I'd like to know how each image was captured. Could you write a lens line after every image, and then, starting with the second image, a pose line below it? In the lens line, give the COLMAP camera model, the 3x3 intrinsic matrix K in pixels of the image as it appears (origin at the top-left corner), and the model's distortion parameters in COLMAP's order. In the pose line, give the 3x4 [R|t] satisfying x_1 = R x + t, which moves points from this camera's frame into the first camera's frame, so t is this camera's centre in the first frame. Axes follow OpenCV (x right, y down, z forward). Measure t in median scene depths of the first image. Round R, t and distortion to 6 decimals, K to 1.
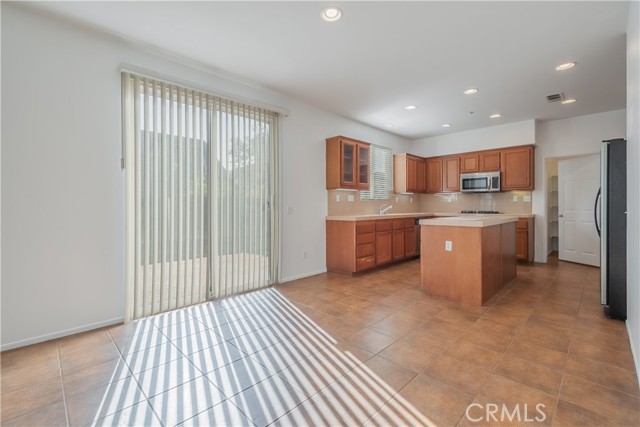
lens RADIAL K [[278.2, 0, 319.1], [0, 278.2, 207.4], [0, 0, 1]] dist [0.006886, 0.000238]
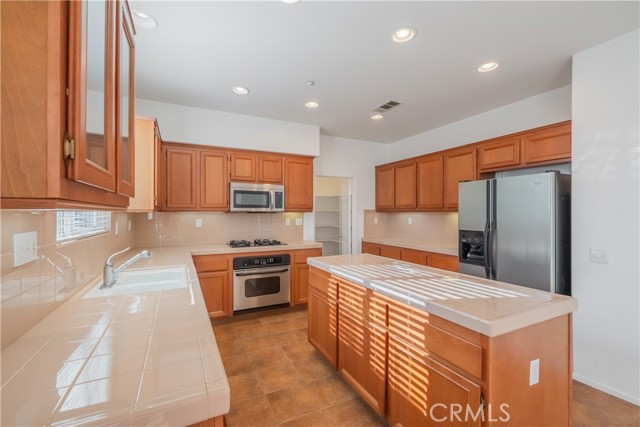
lens RADIAL K [[278.2, 0, 316.9], [0, 278.2, 213.5], [0, 0, 1]] dist [0.006886, 0.000238]
pose [[0.326762, 0.002265, 0.945104, -0.004560], [0.008080, 0.999954, -0.005190, -0.049974], [-0.945072, 0.009333, 0.326728, 0.676807]]
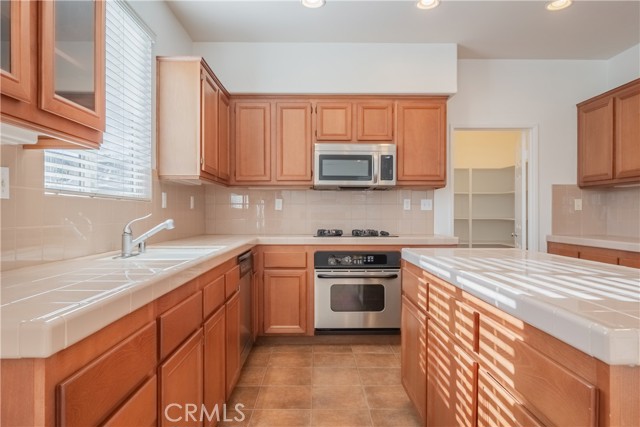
lens RADIAL K [[423.1, 0, 318.2], [0, 423.1, 212.2], [0, 0, 1]] dist [0.009891, -0.001587]
pose [[0.701052, 0.008033, 0.713065, 0.060893], [-0.000618, 0.999943, -0.010657, -0.009064], [-0.713110, 0.007030, 0.701017, 0.594794]]
